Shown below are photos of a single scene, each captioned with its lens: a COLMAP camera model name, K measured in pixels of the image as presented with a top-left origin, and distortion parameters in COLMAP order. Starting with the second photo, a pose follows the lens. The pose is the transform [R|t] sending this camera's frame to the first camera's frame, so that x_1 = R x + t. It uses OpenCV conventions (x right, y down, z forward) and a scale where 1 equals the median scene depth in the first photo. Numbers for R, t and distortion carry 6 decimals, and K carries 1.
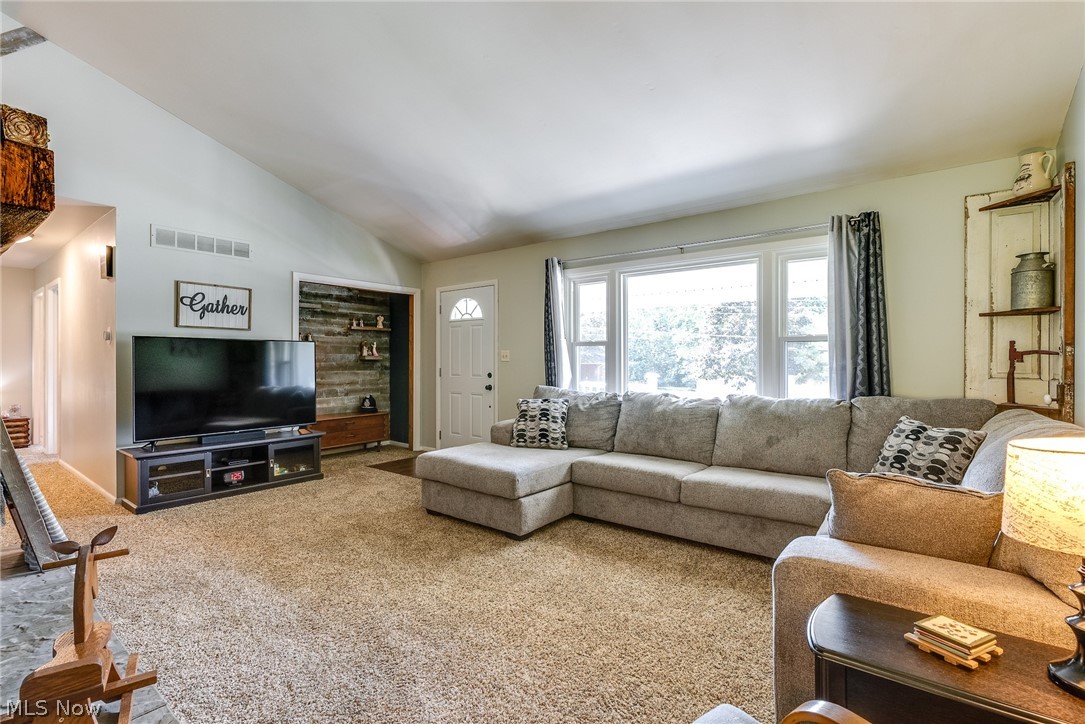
lens RADIAL K [[491.5, 0, 542.4], [0, 491.5, 358.8], [0, 0, 1]] dist [-0.009334, 0.002573]
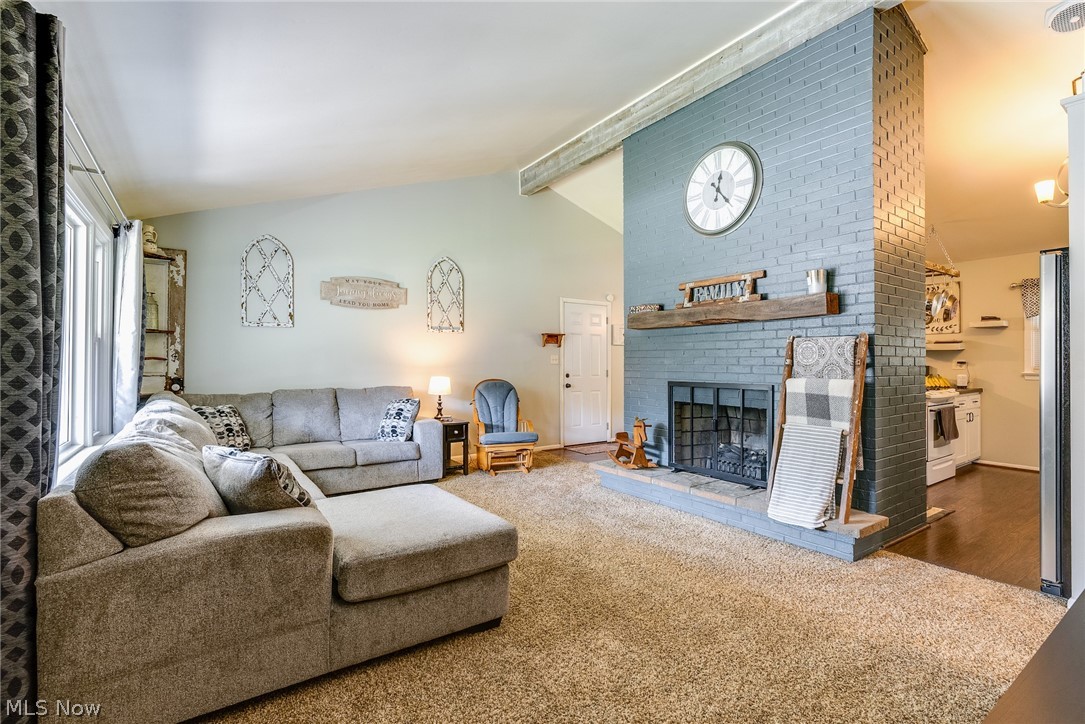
lens RADIAL K [[491.5, 0, 539.9], [0, 491.5, 361.2], [0, 0, 1]] dist [-0.009334, 0.002573]
pose [[-0.955375, 0.000036, 0.295394, -0.421679], [-0.002515, 0.999963, -0.008256, 0.003430], [-0.295384, -0.008631, -0.955340, 1.433122]]
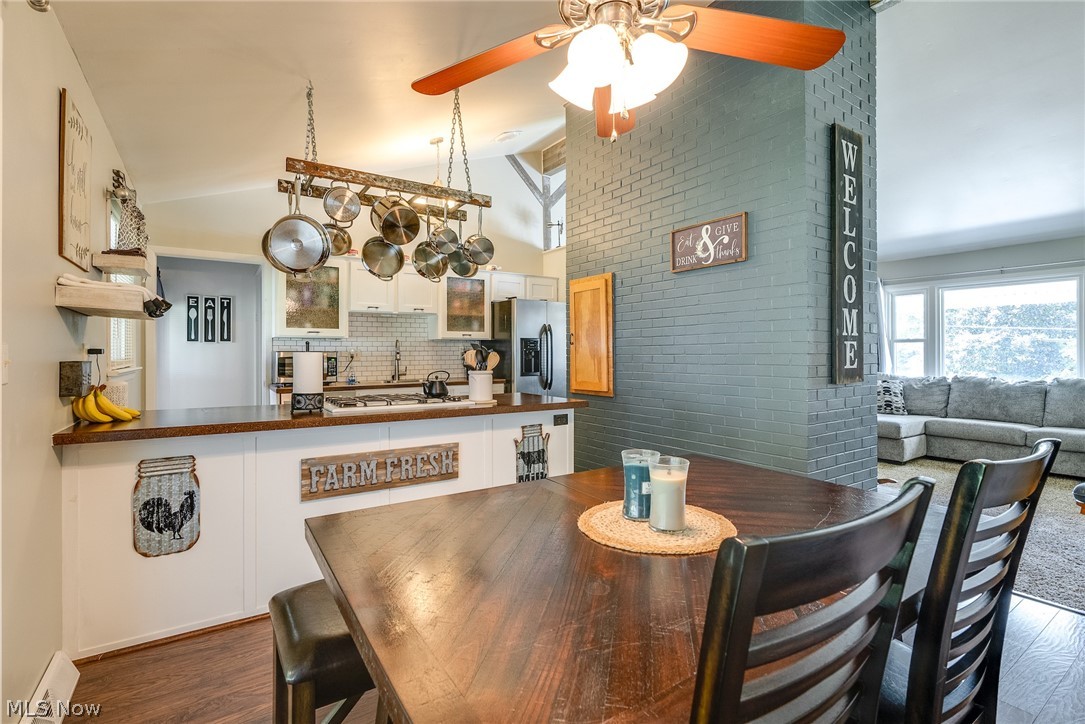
lens RADIAL K [[491.5, 0, 553.9], [0, 491.5, 355.8], [0, 0, 1]] dist [-0.009334, 0.002573]
pose [[0.950473, -0.002999, -0.310792, -0.523083], [0.005050, 0.999970, 0.005796, -0.003086], [0.310765, -0.007078, 0.950460, -0.729741]]
